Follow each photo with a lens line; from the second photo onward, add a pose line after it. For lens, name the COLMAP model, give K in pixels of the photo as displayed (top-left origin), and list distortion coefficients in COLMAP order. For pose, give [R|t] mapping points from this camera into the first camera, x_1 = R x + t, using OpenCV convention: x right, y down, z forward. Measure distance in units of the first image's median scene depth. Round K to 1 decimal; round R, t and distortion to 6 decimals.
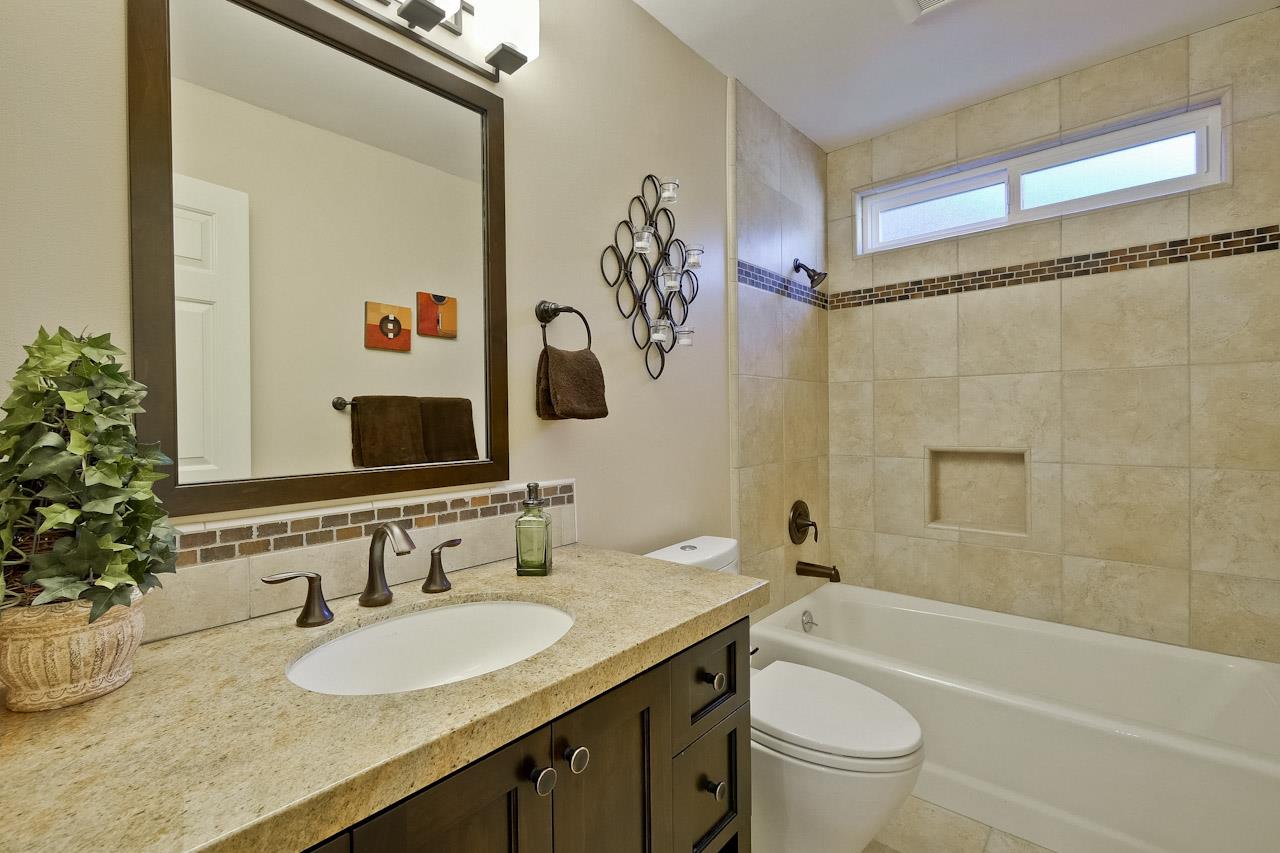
lens RADIAL K [[572.7, 0, 637.6], [0, 572.7, 417.8], [0, 0, 1]] dist [-0.000334, 0.000334]
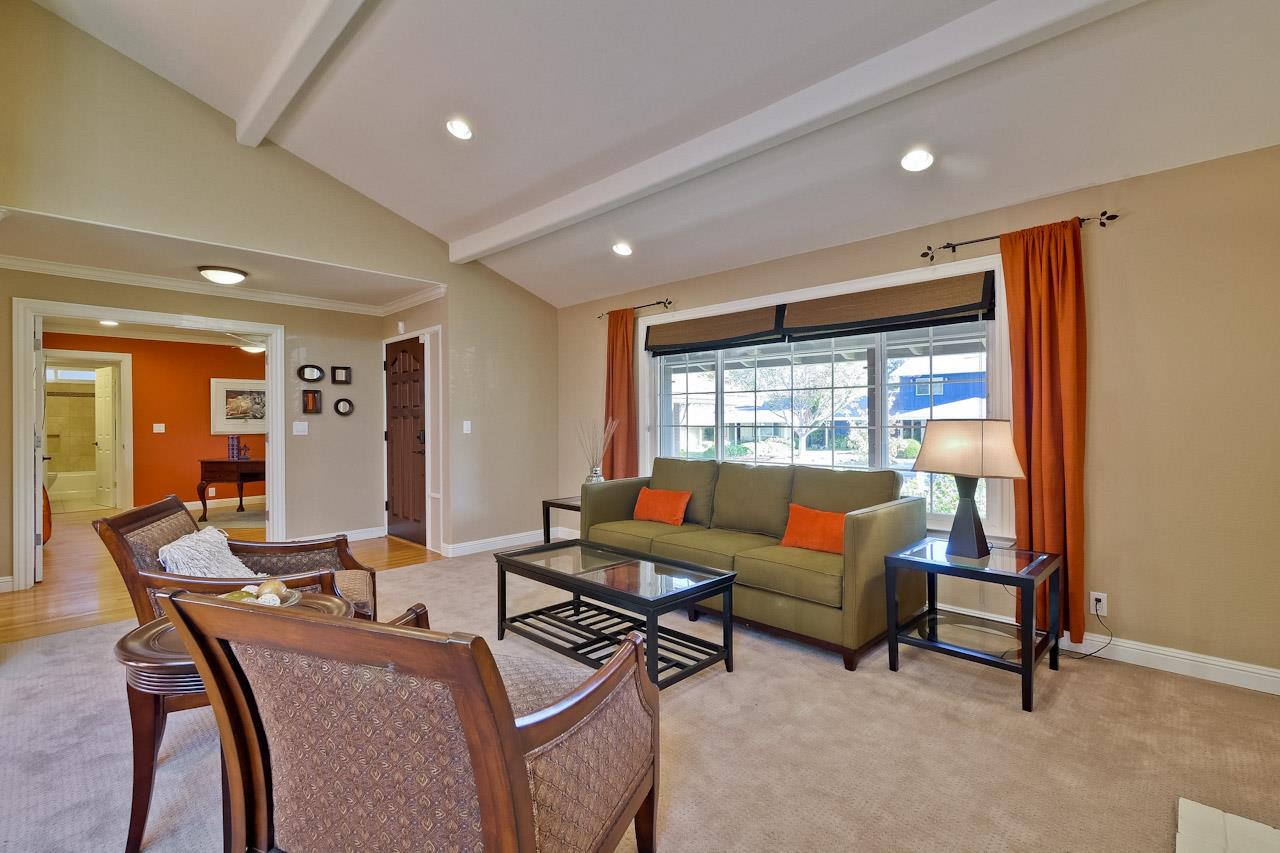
lens RADIAL K [[582.5, 0, 641.5], [0, 582.5, 422.7], [0, 0, 1]] dist [-0.000360, -0.000189]
pose [[0.061675, 0.012020, 0.998024, -3.528181], [0.007647, 0.999892, -0.012515, 0.058150], [-0.998067, 0.008404, 0.061576, -3.753889]]
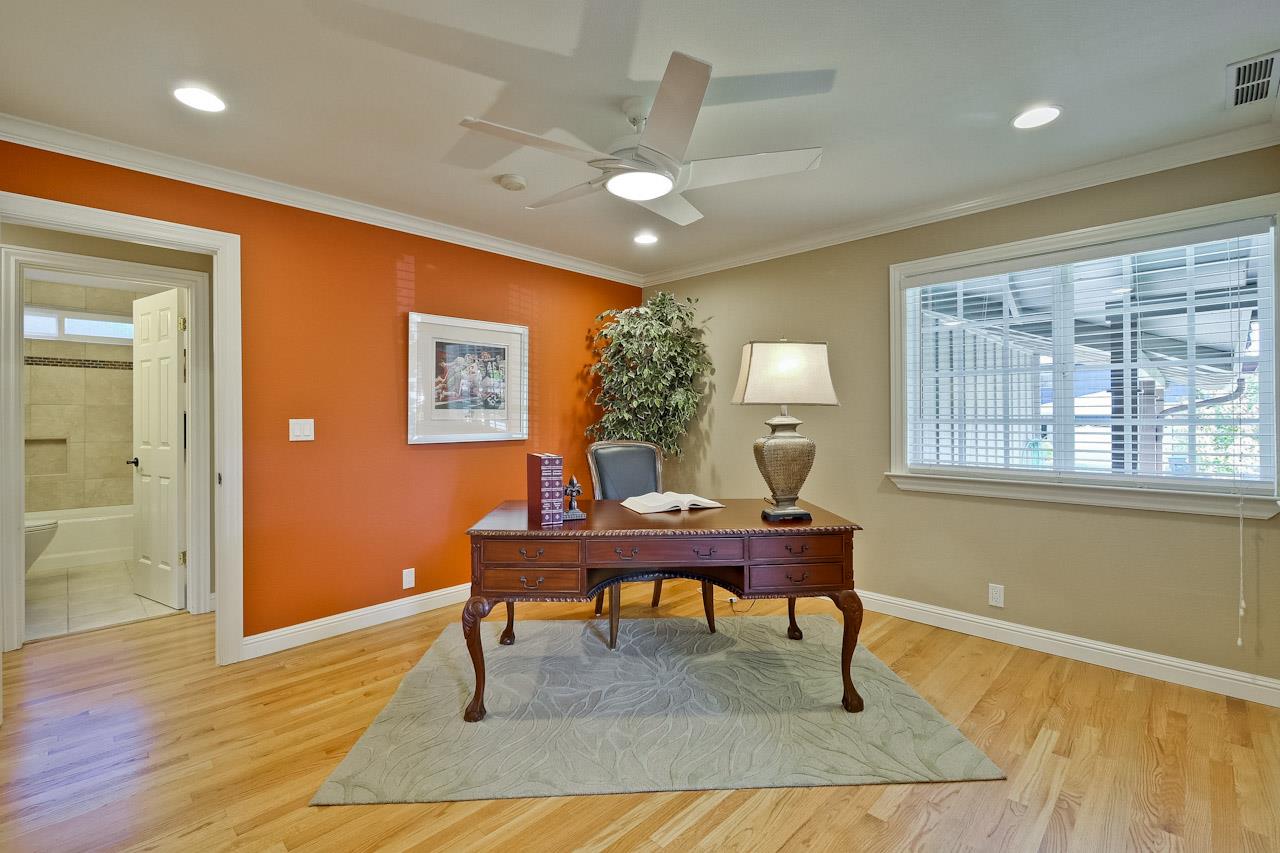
lens RADIAL K [[572.7, 0, 637.6], [0, 572.7, 417.8], [0, 0, 1]] dist [-0.000334, 0.000334]
pose [[0.077585, 0.015343, 0.996868, -1.484151], [0.004109, 0.999868, -0.015709, 0.020794], [-0.996977, 0.005315, 0.077512, -1.515226]]
